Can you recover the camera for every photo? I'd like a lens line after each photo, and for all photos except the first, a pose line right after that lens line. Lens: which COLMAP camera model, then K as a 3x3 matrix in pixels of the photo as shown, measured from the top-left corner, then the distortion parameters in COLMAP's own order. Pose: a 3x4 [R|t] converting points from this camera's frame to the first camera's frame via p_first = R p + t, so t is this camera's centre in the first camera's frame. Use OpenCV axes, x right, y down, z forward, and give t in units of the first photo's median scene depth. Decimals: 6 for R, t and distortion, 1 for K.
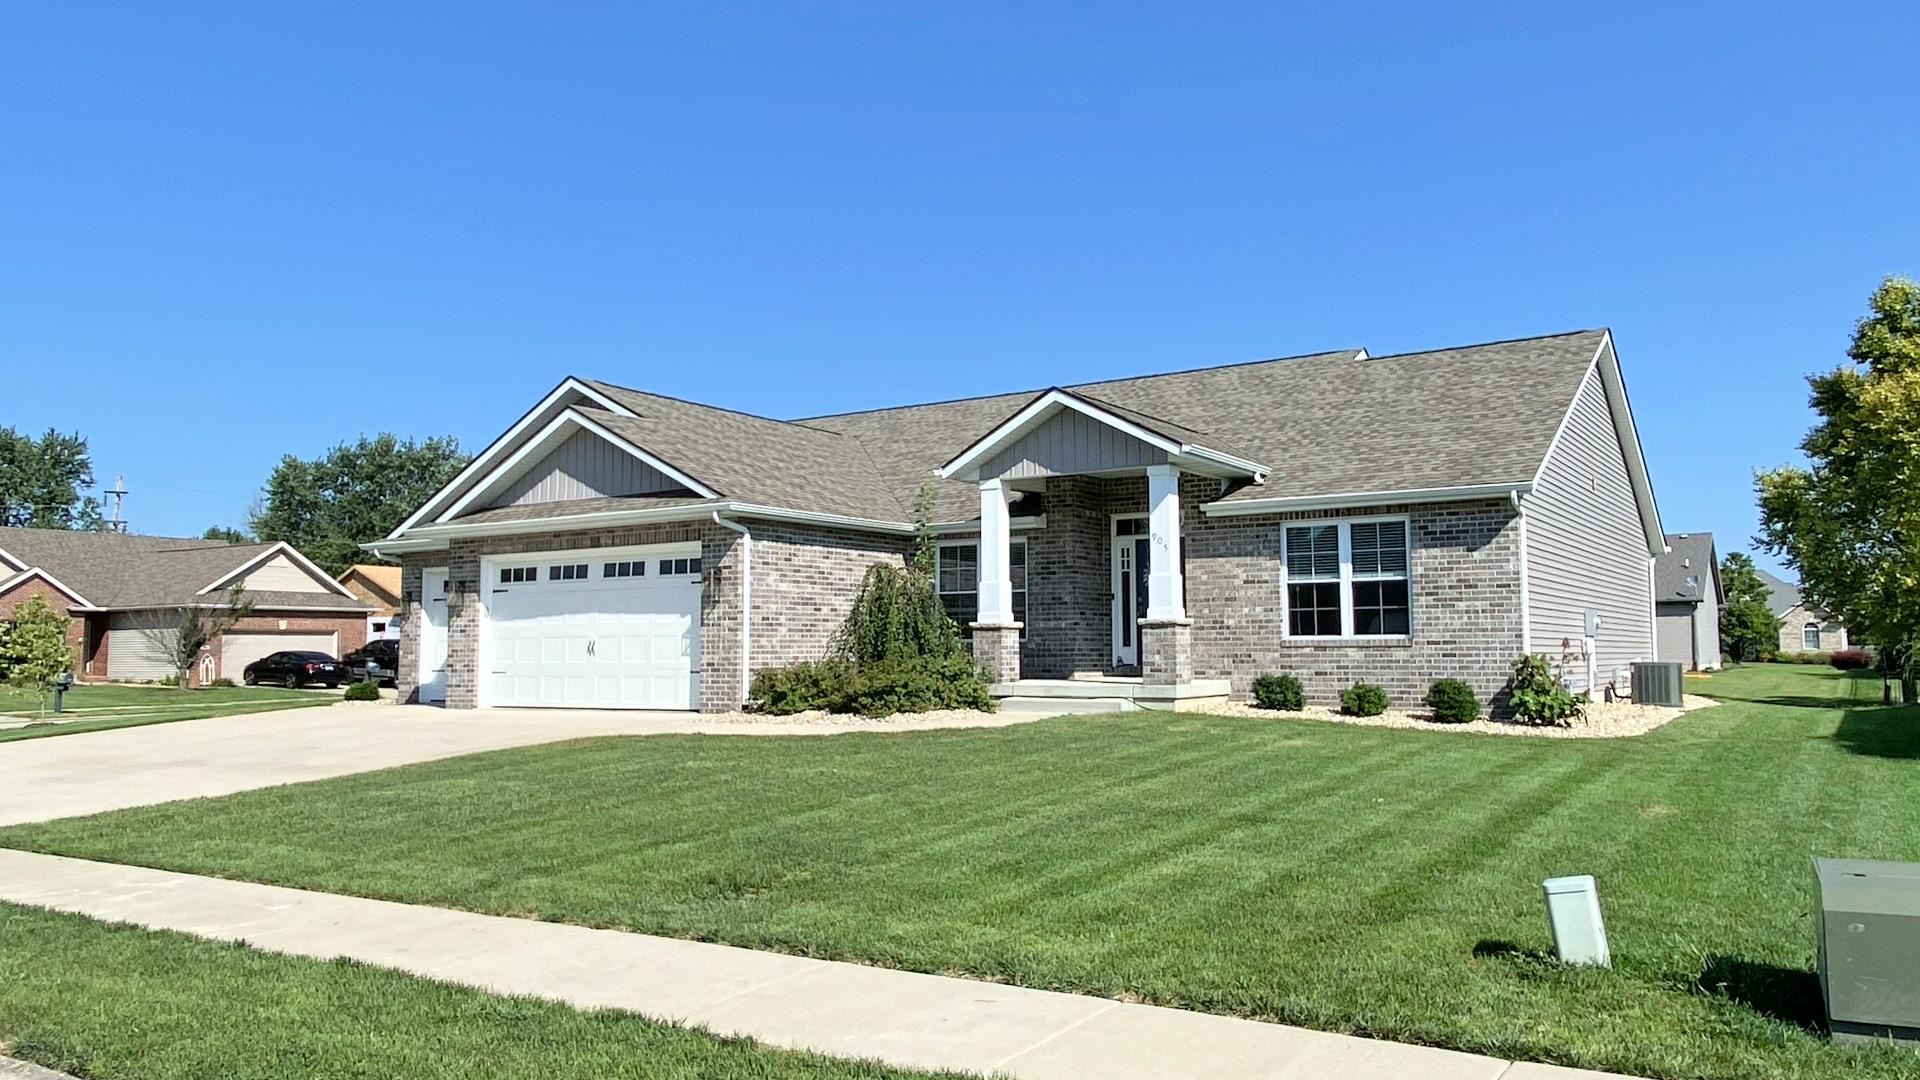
lens RADIAL K [[1350.9, 0, 960.0], [0, 1350.9, 540.0], [0, 0, 1]] dist [0.099325, -0.003296]
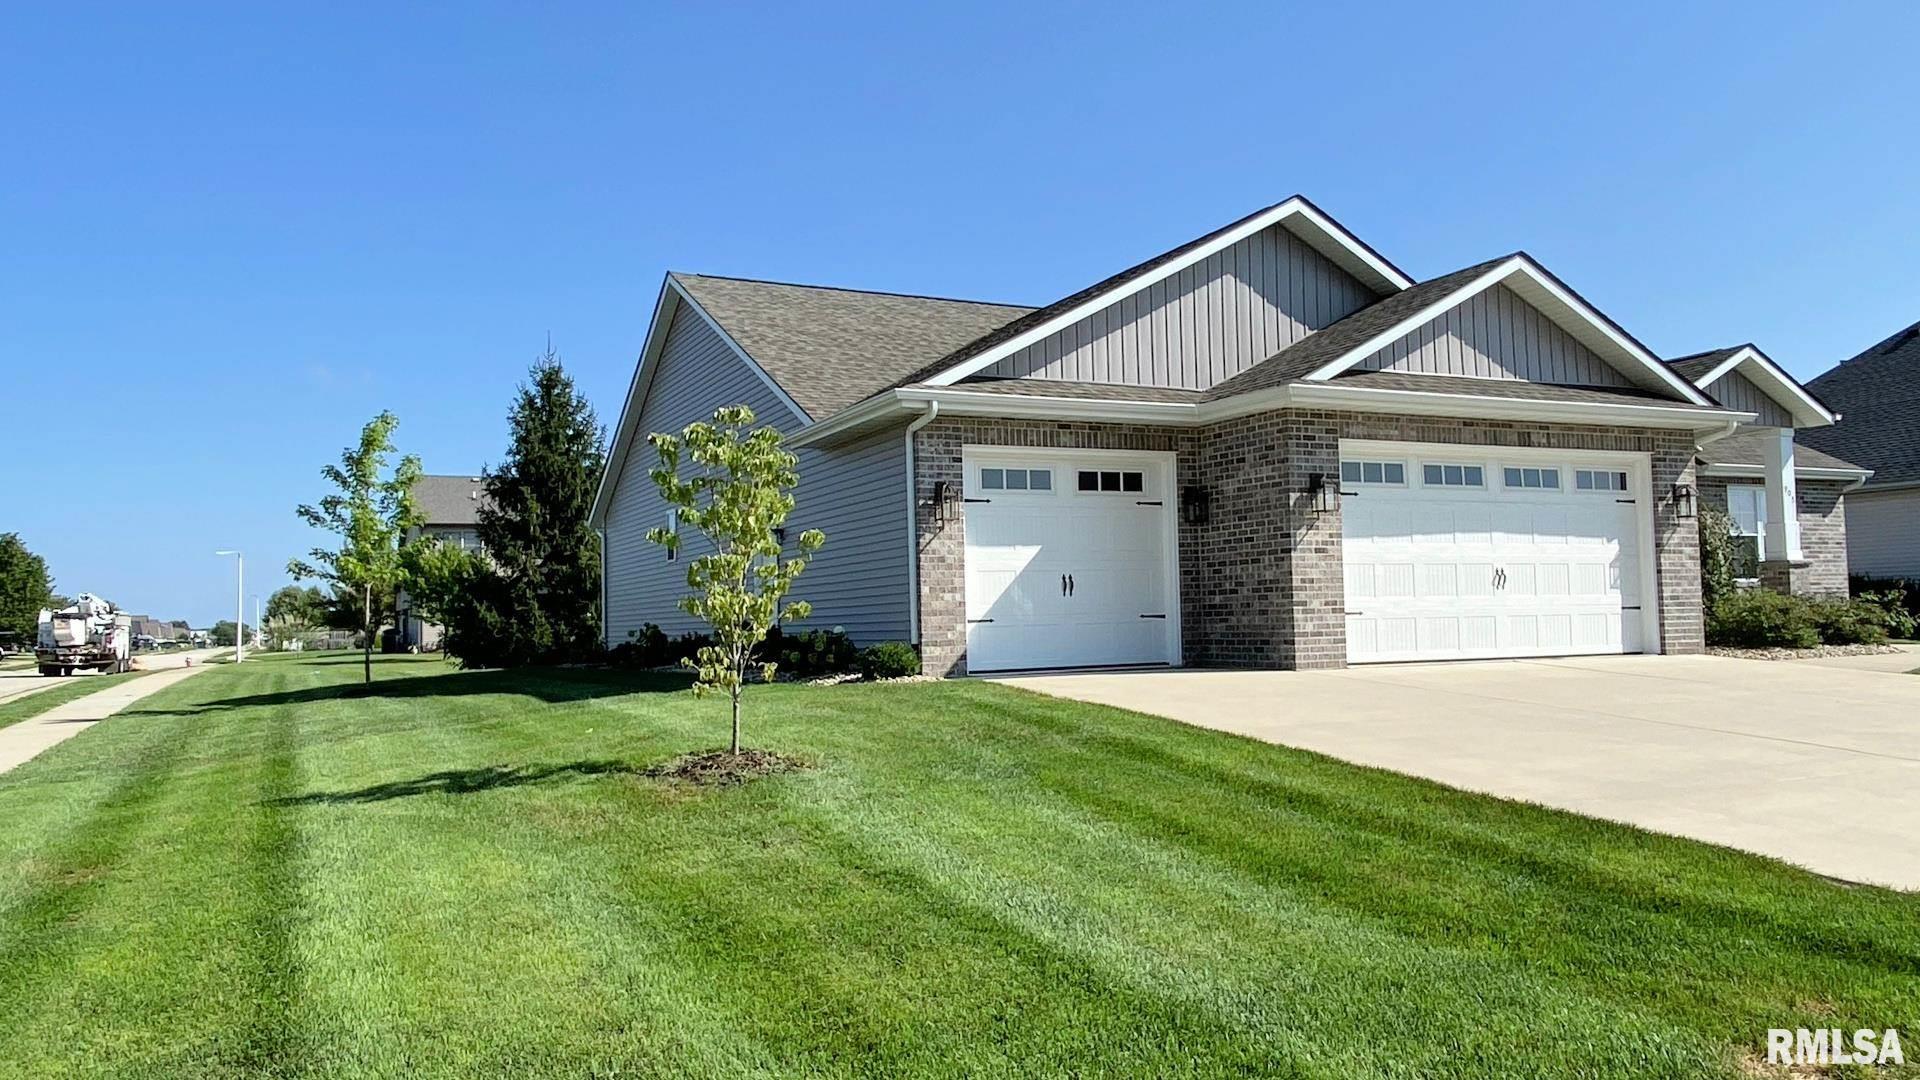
lens RADIAL K [[1350.9, 0, 960.0], [0, 1350.9, 540.0], [0, 0, 1]] dist [0.099325, -0.003296]
pose [[0.502456, 0.046317, 0.863362, -1.163479], [-0.050703, 0.998424, -0.024054, 0.098870], [-0.863115, -0.031689, 0.504012, 0.944519]]
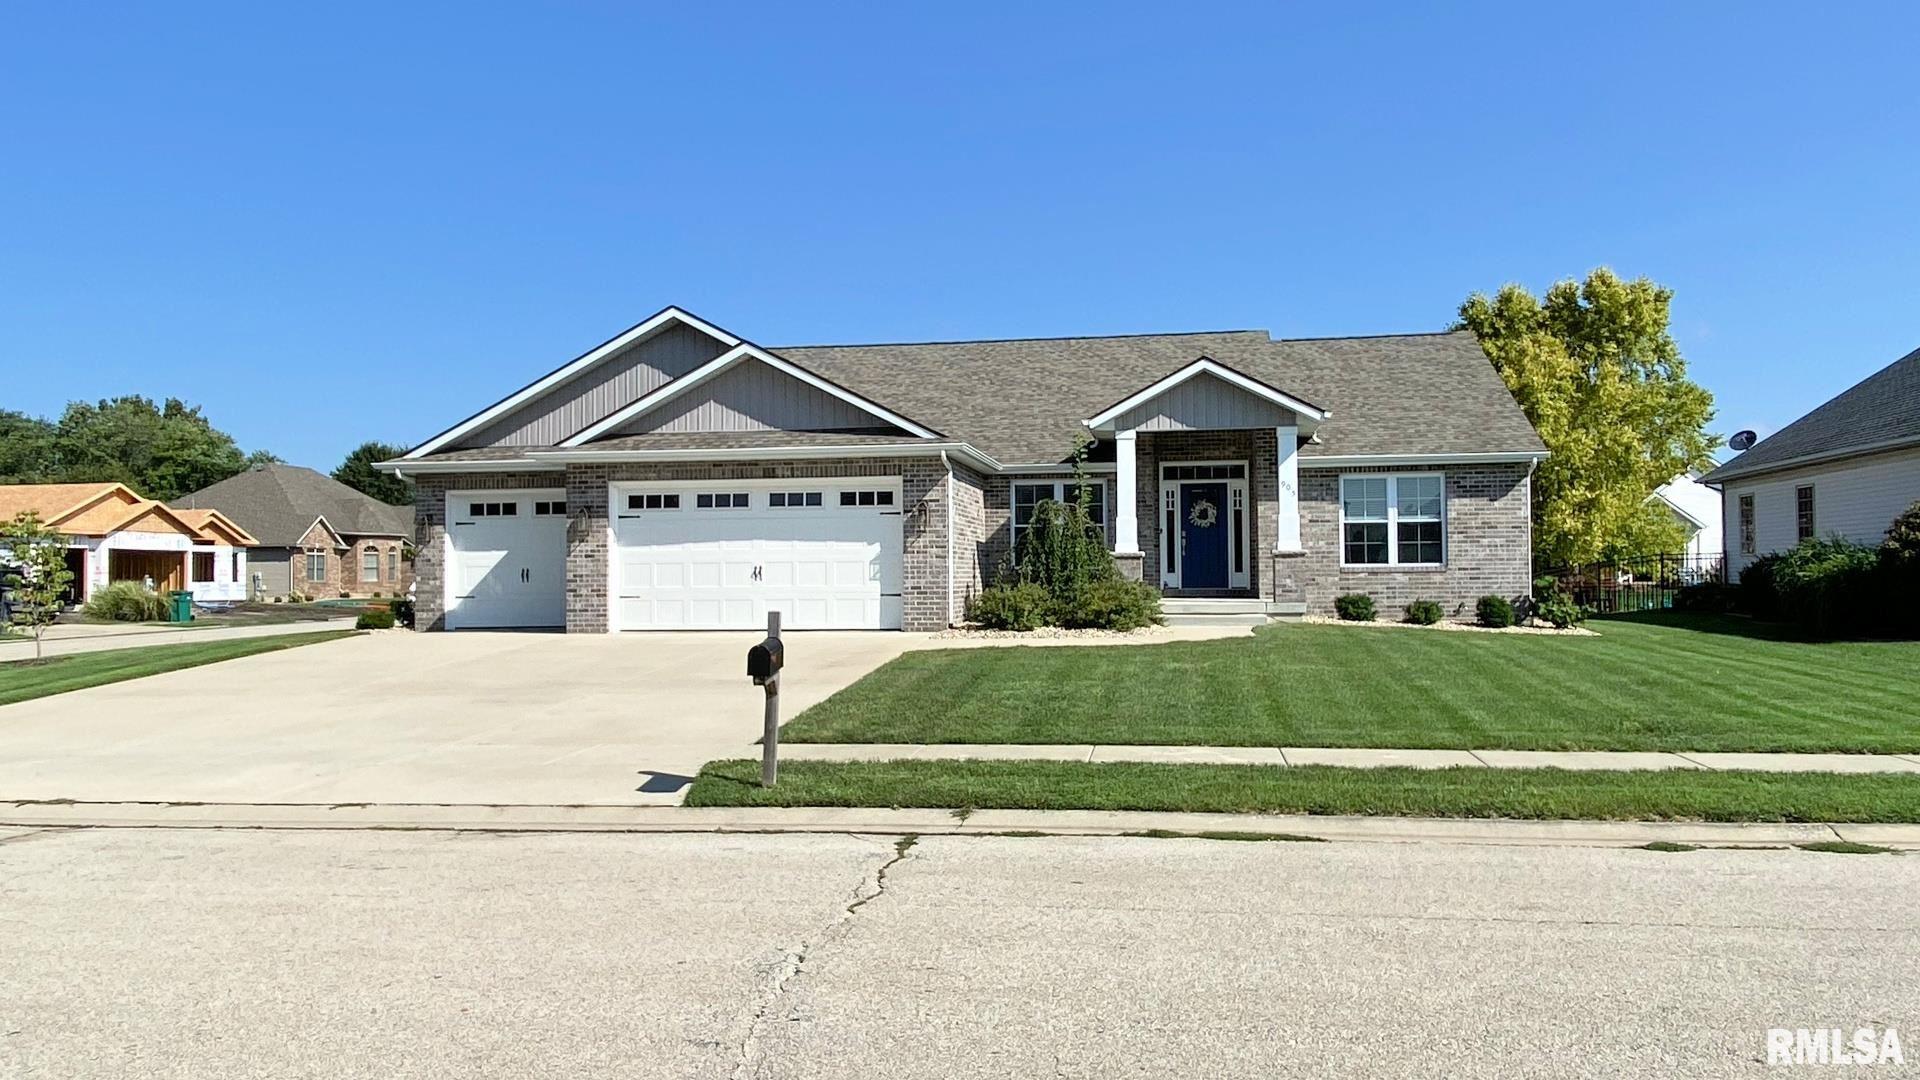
lens RADIAL K [[1350.9, 0, 960.0], [0, 1350.9, 540.0], [0, 0, 1]] dist [0.099325, -0.003296]
pose [[0.914702, 0.010378, 0.403995, -0.594762], [-0.031000, 0.998527, 0.044537, 0.002271], [-0.402938, -0.053262, 0.913676, -0.022080]]
